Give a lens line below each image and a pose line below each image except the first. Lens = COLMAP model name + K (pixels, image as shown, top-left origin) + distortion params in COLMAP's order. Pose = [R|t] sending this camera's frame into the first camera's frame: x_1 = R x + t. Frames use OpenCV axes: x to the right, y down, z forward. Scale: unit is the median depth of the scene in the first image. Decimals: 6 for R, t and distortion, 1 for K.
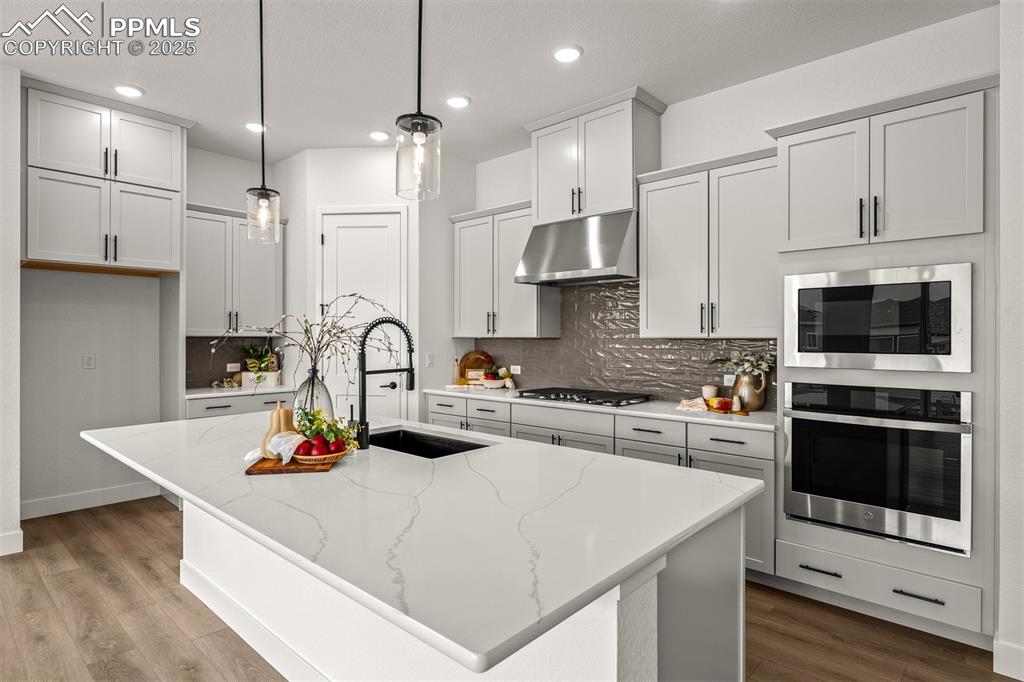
lens RADIAL K [[540.3, 0, 506.2], [0, 540.3, 338.0], [0, 0, 1]] dist [-0.022655, 0.002679]
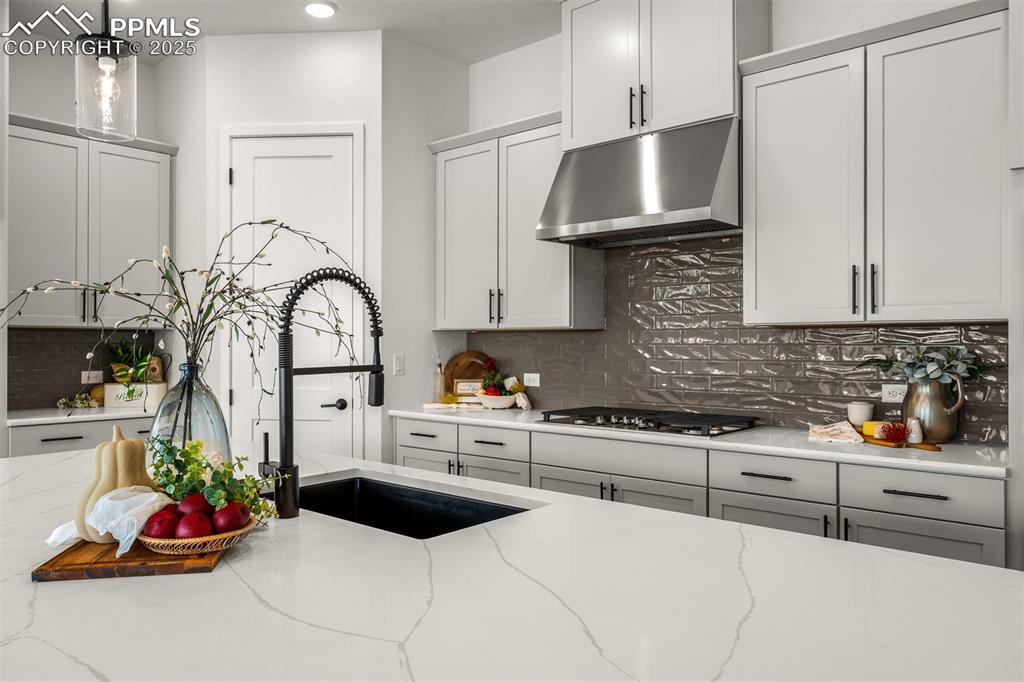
lens RADIAL K [[727.6, 0, 503.8], [0, 727.6, 344.5], [0, 0, 1]] dist [-0.022533, 0.015462]
pose [[0.999875, 0.000029, 0.015840, -0.033941], [-0.000011, 0.999999, -0.001117, 0.019867], [-0.015840, 0.001117, 0.999874, 0.149297]]
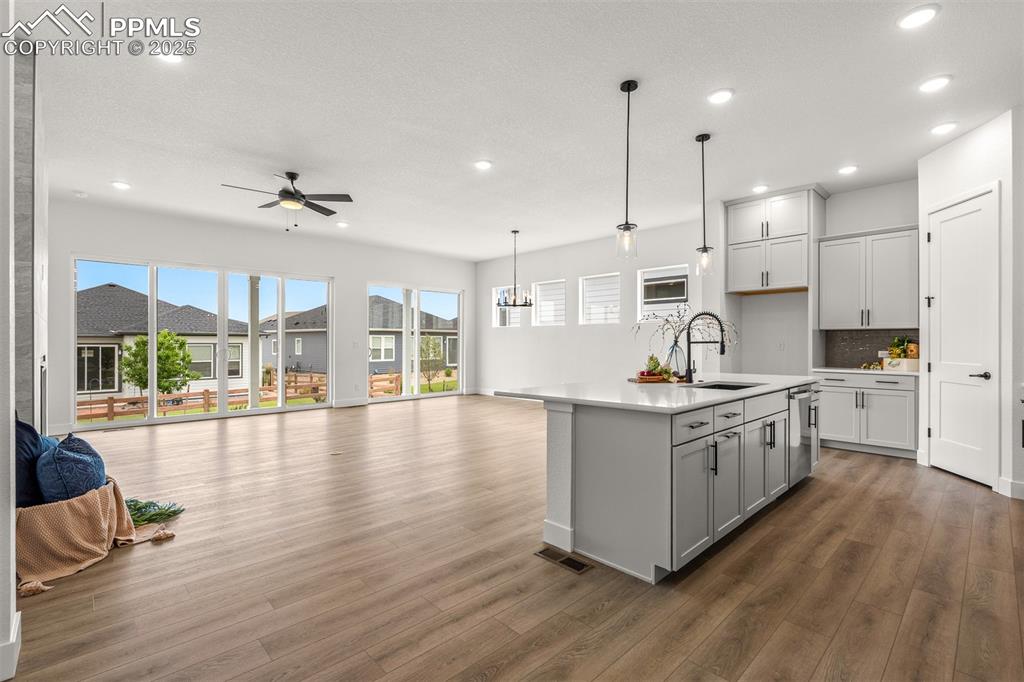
lens RADIAL K [[461.4, 0, 523.0], [0, 461.4, 339.6], [0, 0, 1]] dist [-0.004851, 0.002308]
pose [[-0.049501, -0.005202, -0.998761, 0.700903], [-0.001590, 0.999986, -0.005130, 0.032666], [0.998773, 0.001334, -0.049508, 0.255636]]
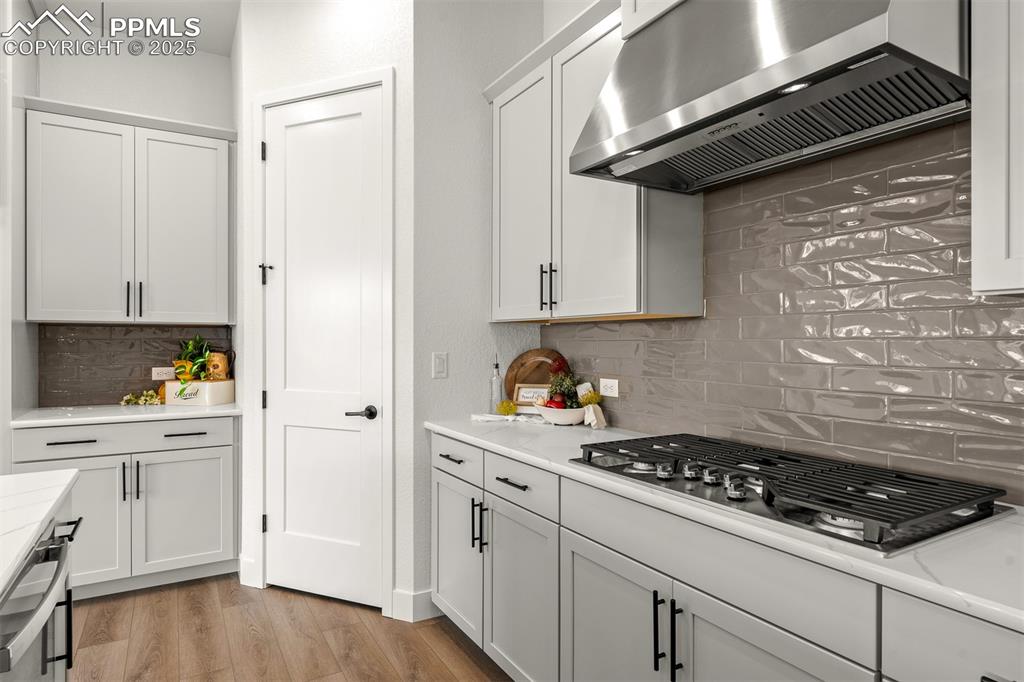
lens RADIAL K [[573.3, 0, 501.8], [0, 573.3, 344.9], [0, 0, 1]] dist [-0.006124, -0.002806]
pose [[0.954528, 0.001150, -0.298118, 0.089248], [-0.000119, 0.999994, 0.003476, 0.021807], [0.298121, -0.003283, 0.954523, 0.556019]]
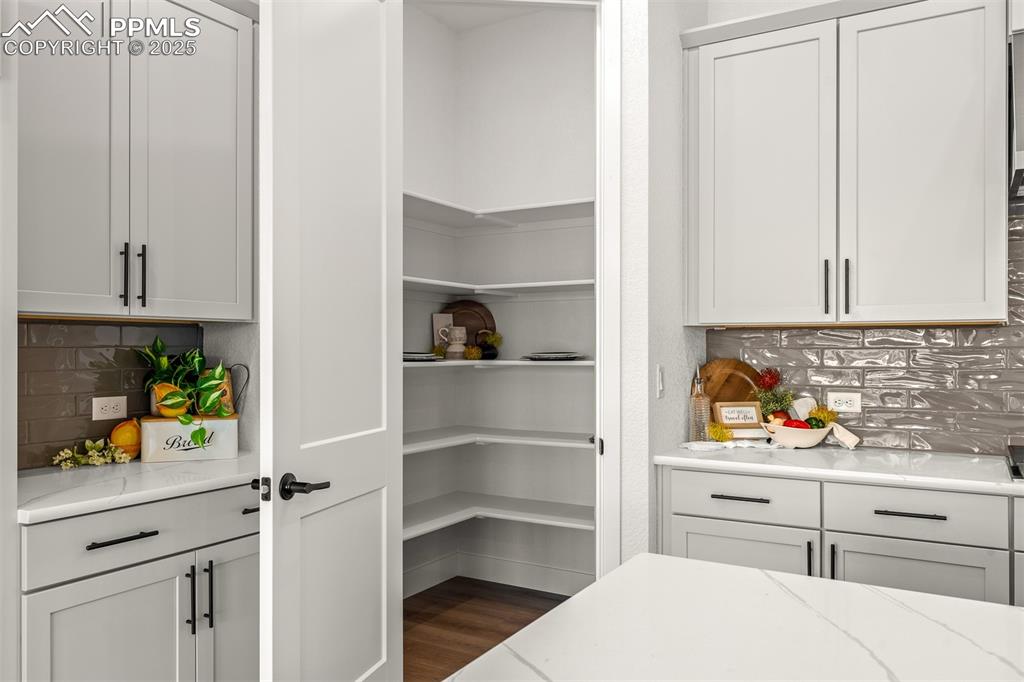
lens RADIAL K [[790.9, 0, 502.0], [0, 790.9, 345.8], [0, 0, 1]] dist [0.032076, 0.005329]
pose [[0.980443, -0.000478, 0.196801, -0.419178], [0.001108, 0.999995, -0.003091, 0.018453], [-0.196799, 0.003249, 0.980439, 0.507125]]
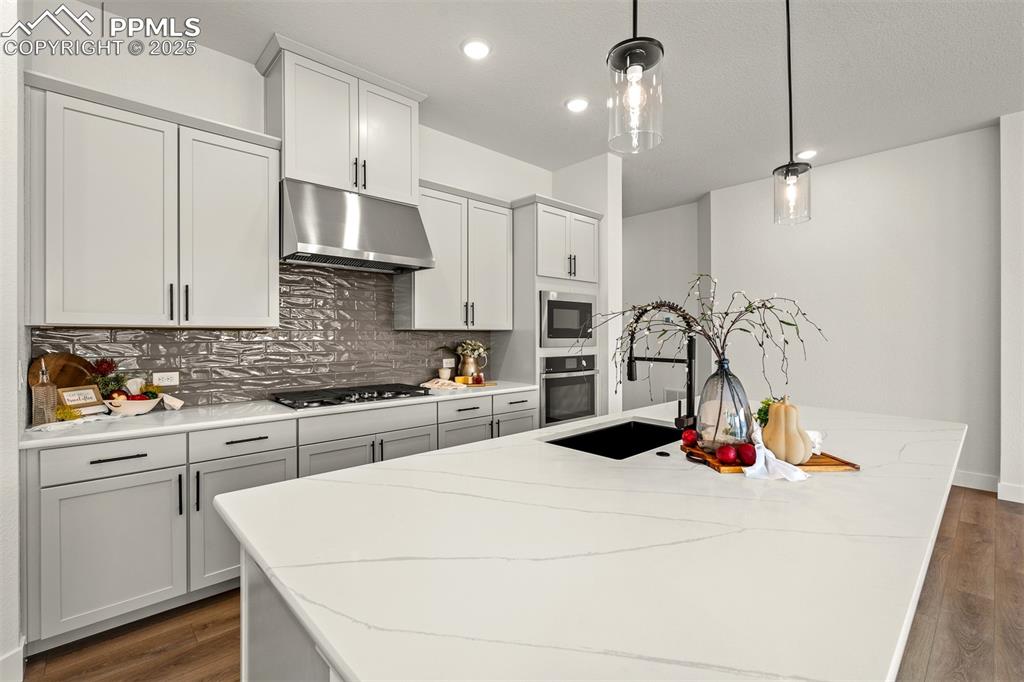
lens RADIAL K [[461.4, 0, 512.4], [0, 461.4, 334.9], [0, 0, 1]] dist [-0.004851, 0.002308]
pose [[0.074593, 0.003338, 0.997208, -0.554475], [0.005368, 0.999979, -0.003749, 0.013047], [-0.997200, 0.005632, 0.074574, 0.638778]]
